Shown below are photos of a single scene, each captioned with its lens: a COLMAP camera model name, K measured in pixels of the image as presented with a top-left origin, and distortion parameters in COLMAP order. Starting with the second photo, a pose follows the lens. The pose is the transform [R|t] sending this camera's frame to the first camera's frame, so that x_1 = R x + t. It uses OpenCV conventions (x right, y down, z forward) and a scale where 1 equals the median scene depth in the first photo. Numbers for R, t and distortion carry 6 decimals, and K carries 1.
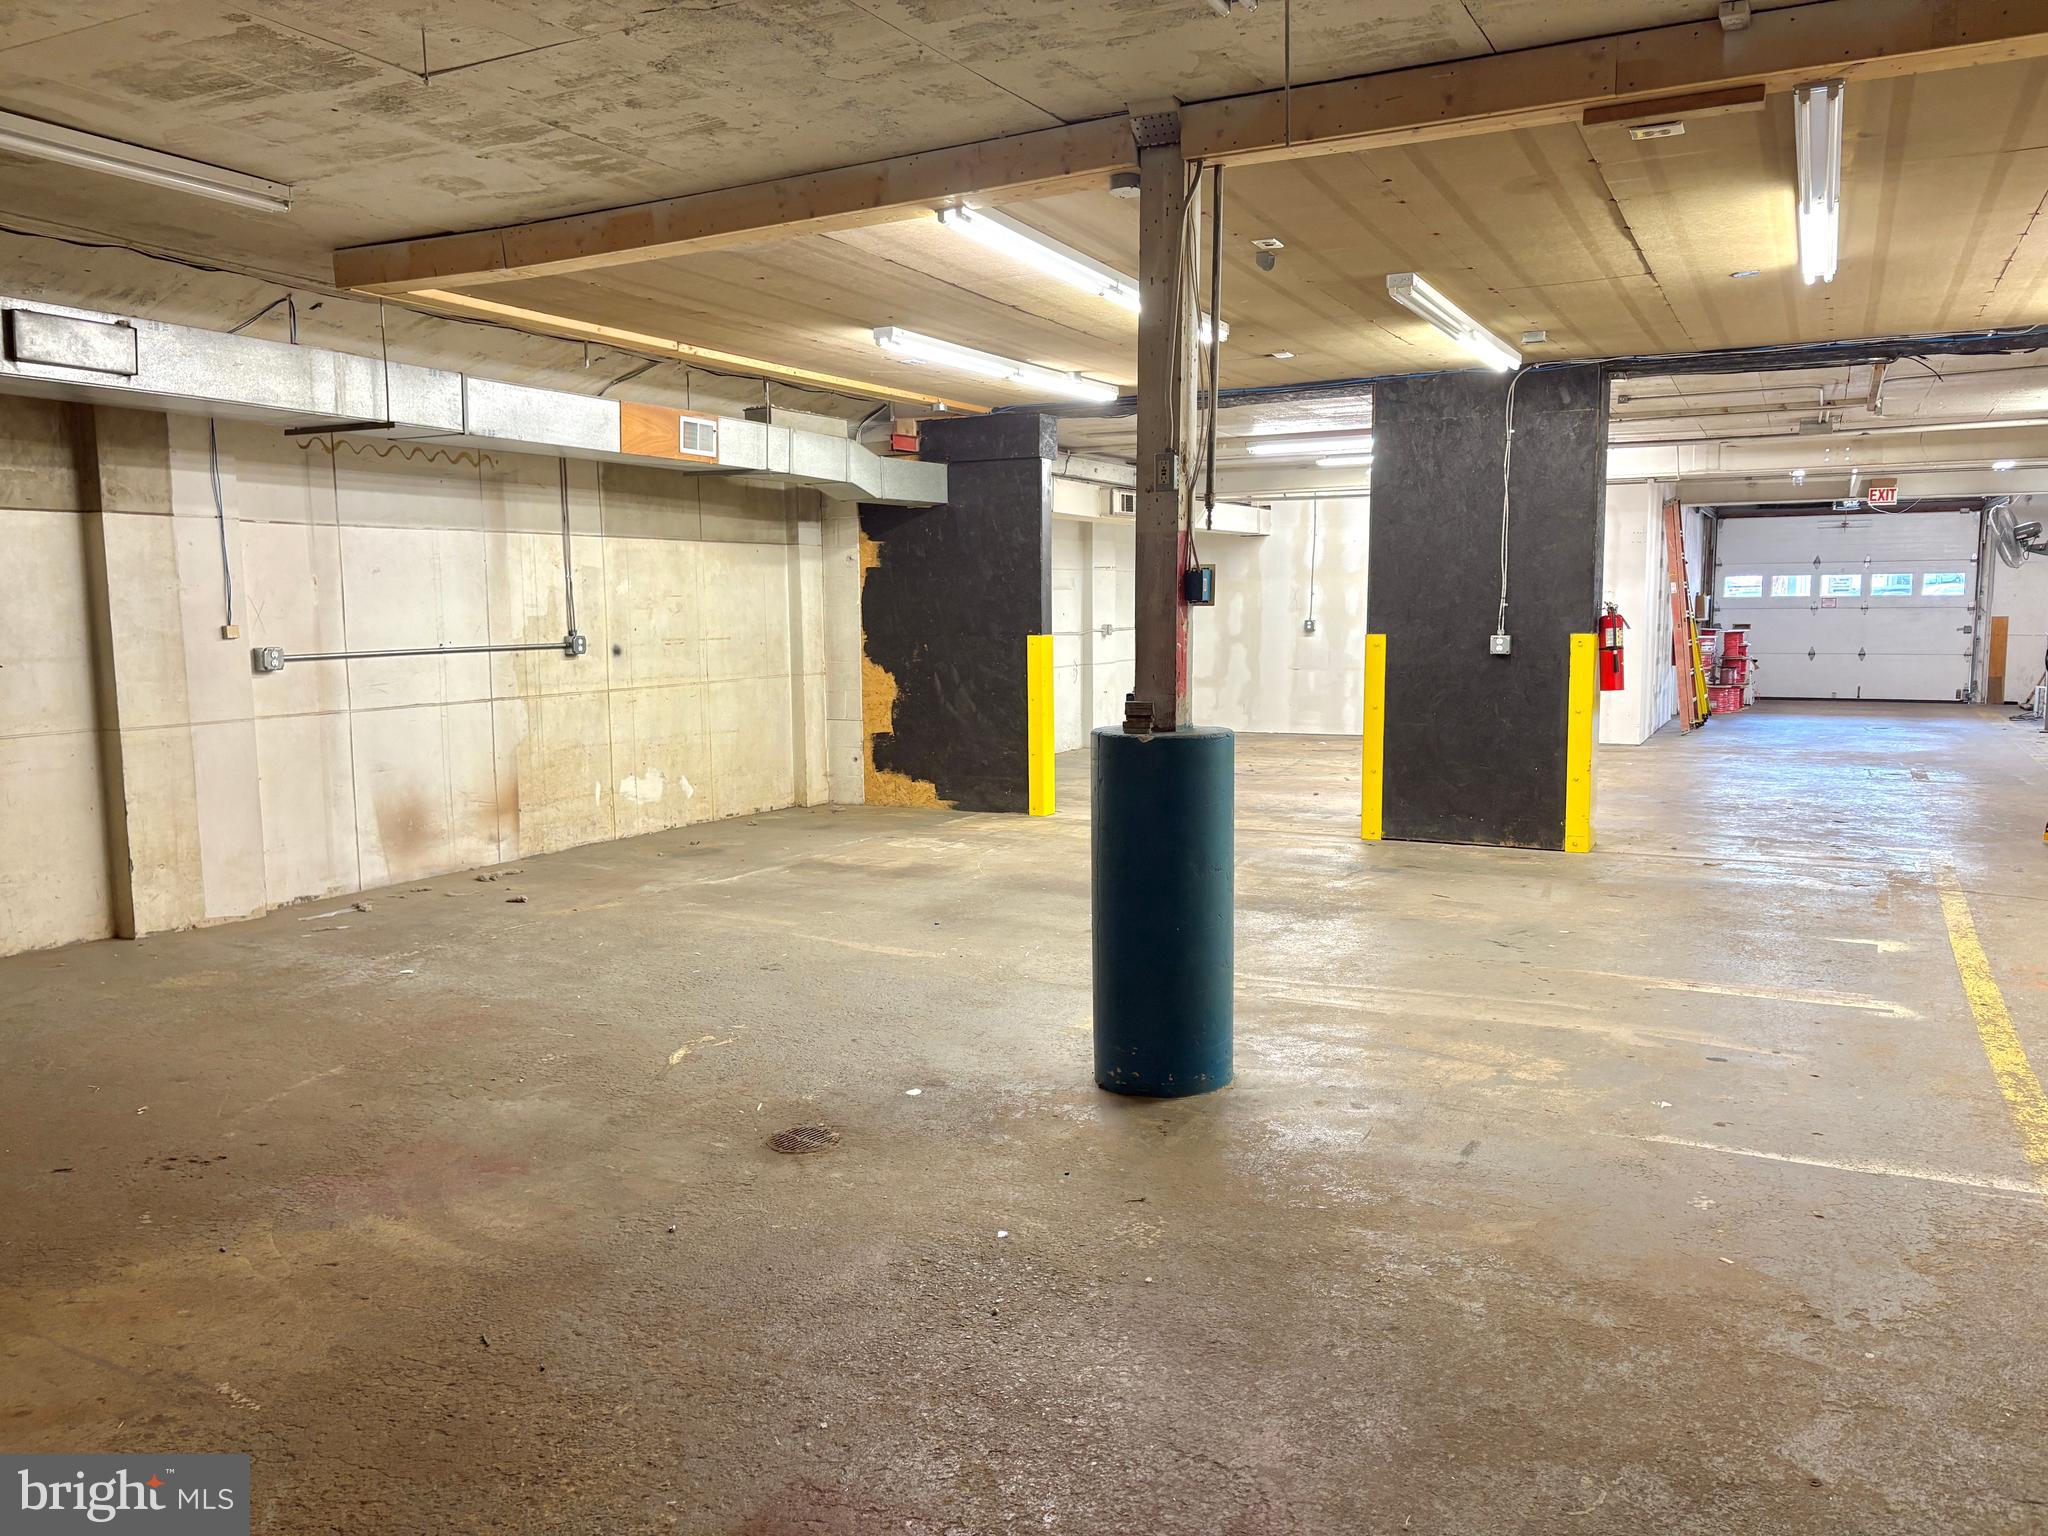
lens RADIAL K [[1553.3, 0, 1071.3], [0, 1553.3, 779.0], [0, 0, 1]] dist [0.057098, -0.062488]
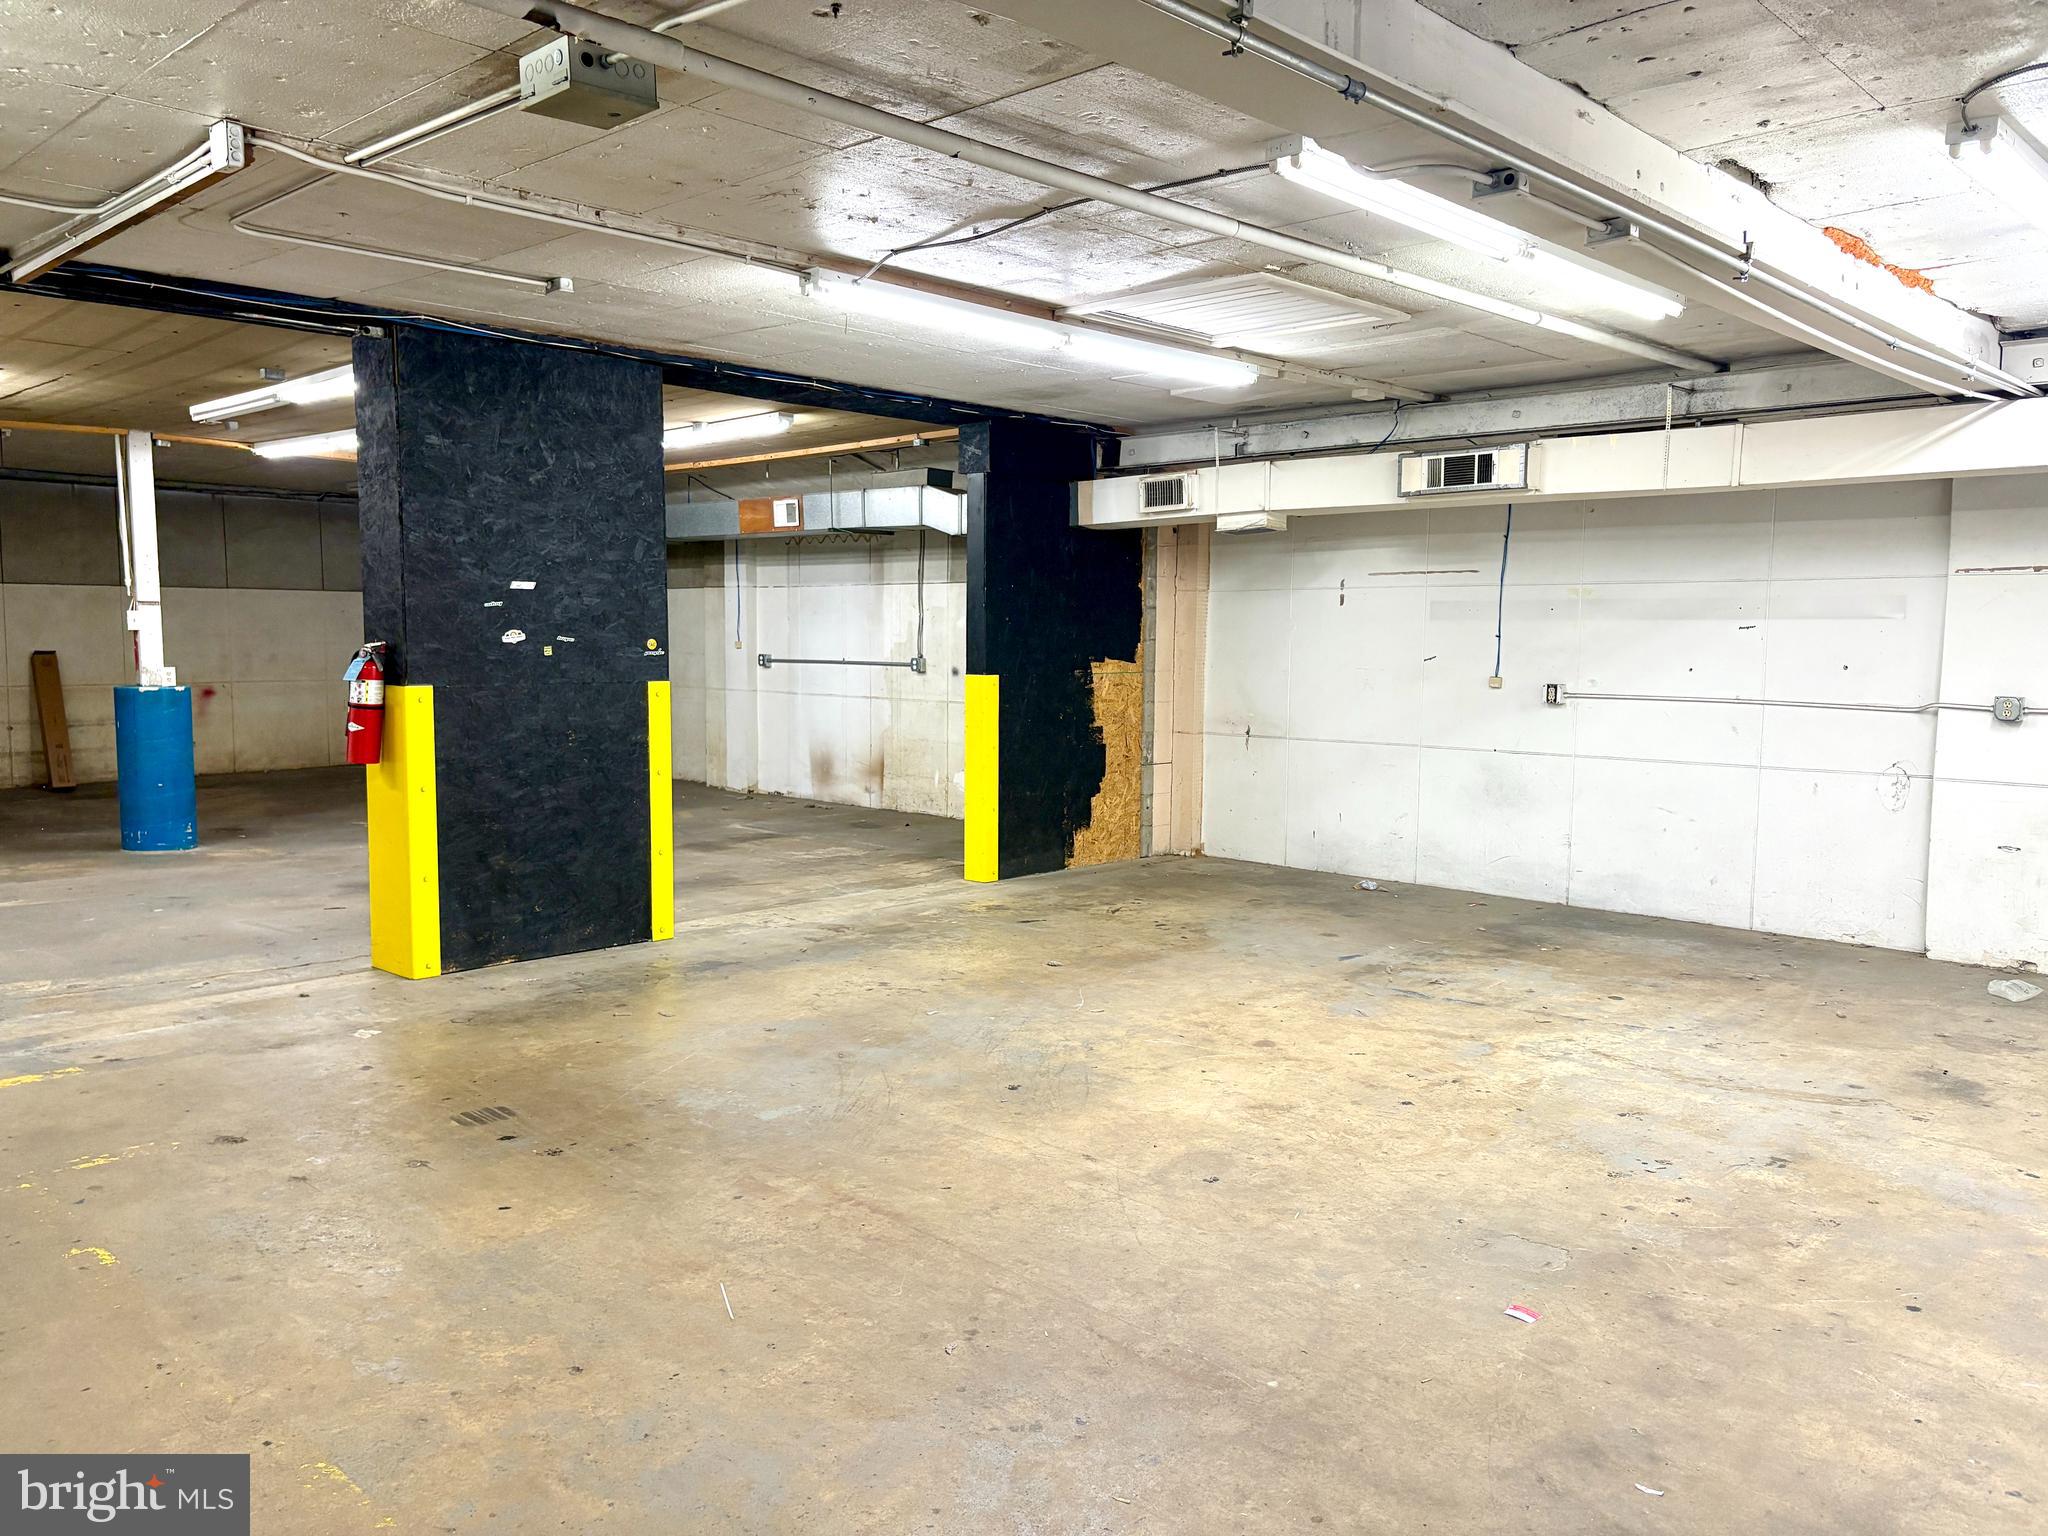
lens RADIAL K [[1553.3, 0, 1013.5], [0, 1553.3, 771.0], [0, 0, 1]] dist [0.057098, -0.062488]
pose [[-0.321703, 0.086450, -0.942886, 0.969187], [-0.118593, 0.984302, 0.130710, -0.187719], [0.939384, 0.153870, -0.306401, 1.564263]]
